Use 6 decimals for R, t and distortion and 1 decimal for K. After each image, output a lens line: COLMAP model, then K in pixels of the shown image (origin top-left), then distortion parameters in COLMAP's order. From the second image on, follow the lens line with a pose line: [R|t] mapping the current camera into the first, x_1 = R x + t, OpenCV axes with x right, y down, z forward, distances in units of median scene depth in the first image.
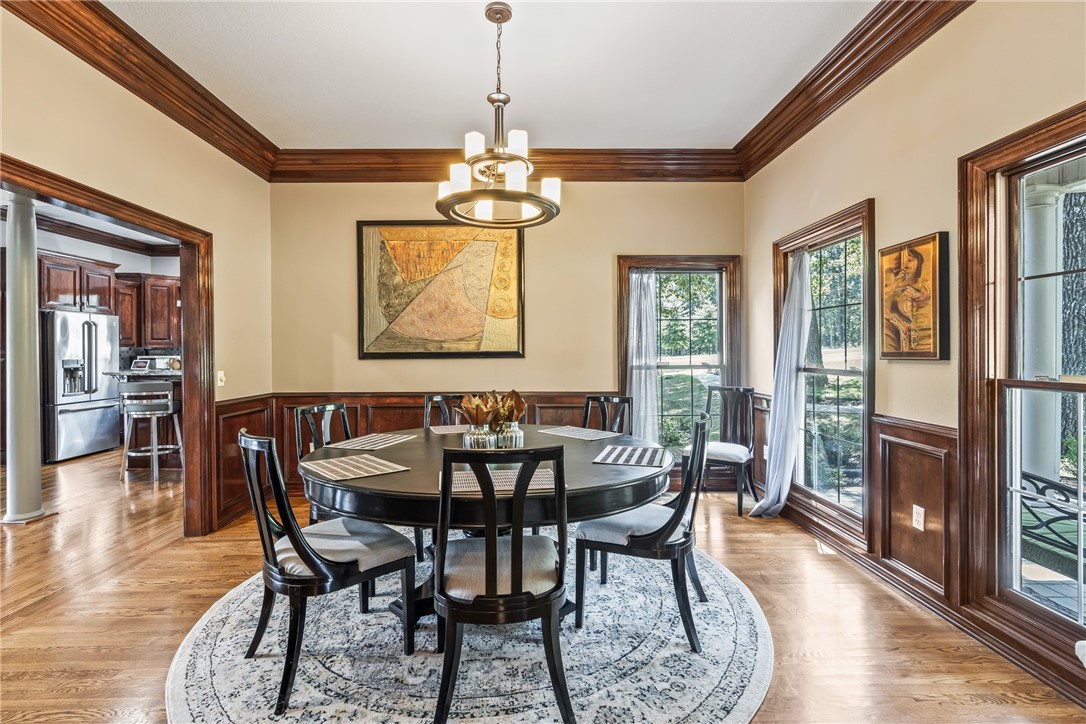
lens RADIAL K [[498.8, 0, 538.5], [0, 498.8, 354.9], [0, 0, 1]] dist [-0.004626, 0.000597]
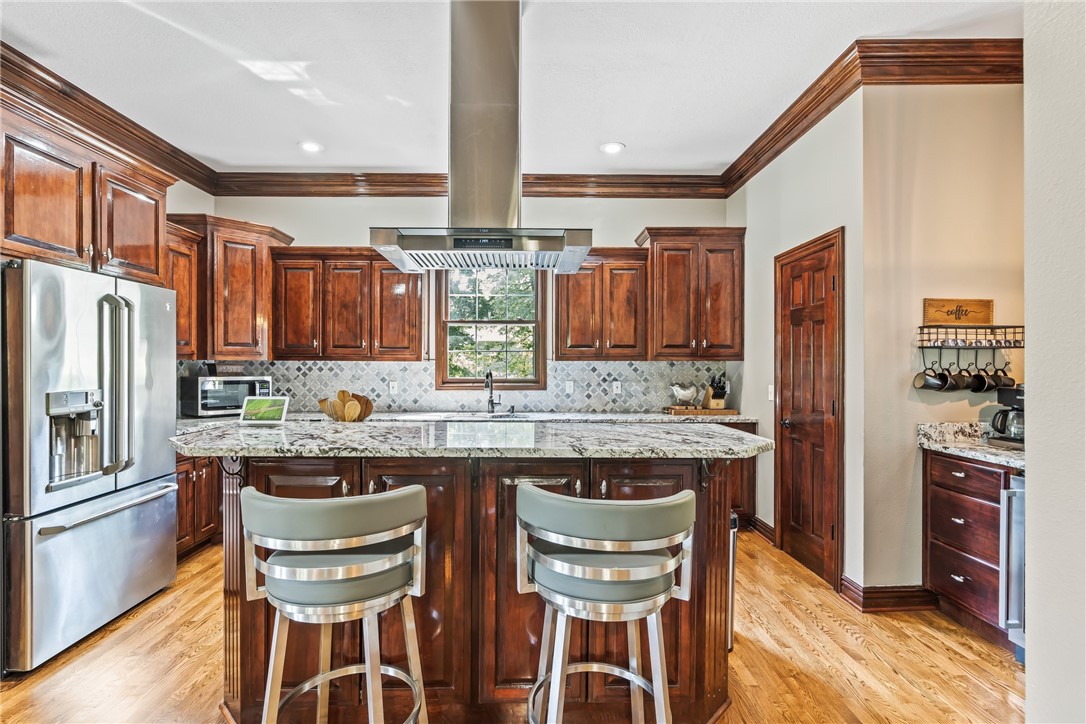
lens RADIAL K [[498.8, 0, 520.9], [0, 498.8, 370.1], [0, 0, 1]] dist [-0.004626, 0.000597]
pose [[0.999702, 0.005963, -0.023683, -0.564176], [-0.005901, 0.999979, 0.002708, -0.010091], [0.023698, -0.002567, 0.999716, 0.604240]]
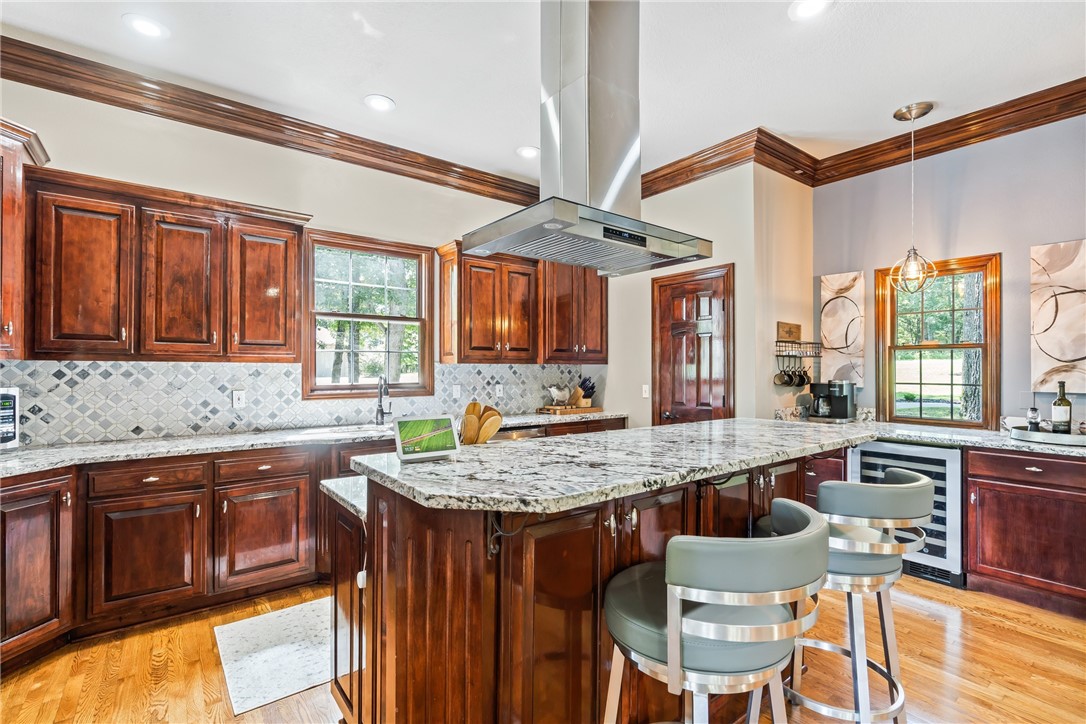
lens RADIAL K [[498.8, 0, 537.4], [0, 498.8, 365.7], [0, 0, 1]] dist [-0.004626, 0.000597]
pose [[0.811474, 0.008732, 0.584323, -0.827851], [-0.000898, 0.999906, -0.013695, -0.009801], [-0.584388, 0.010588, 0.811405, 0.721385]]
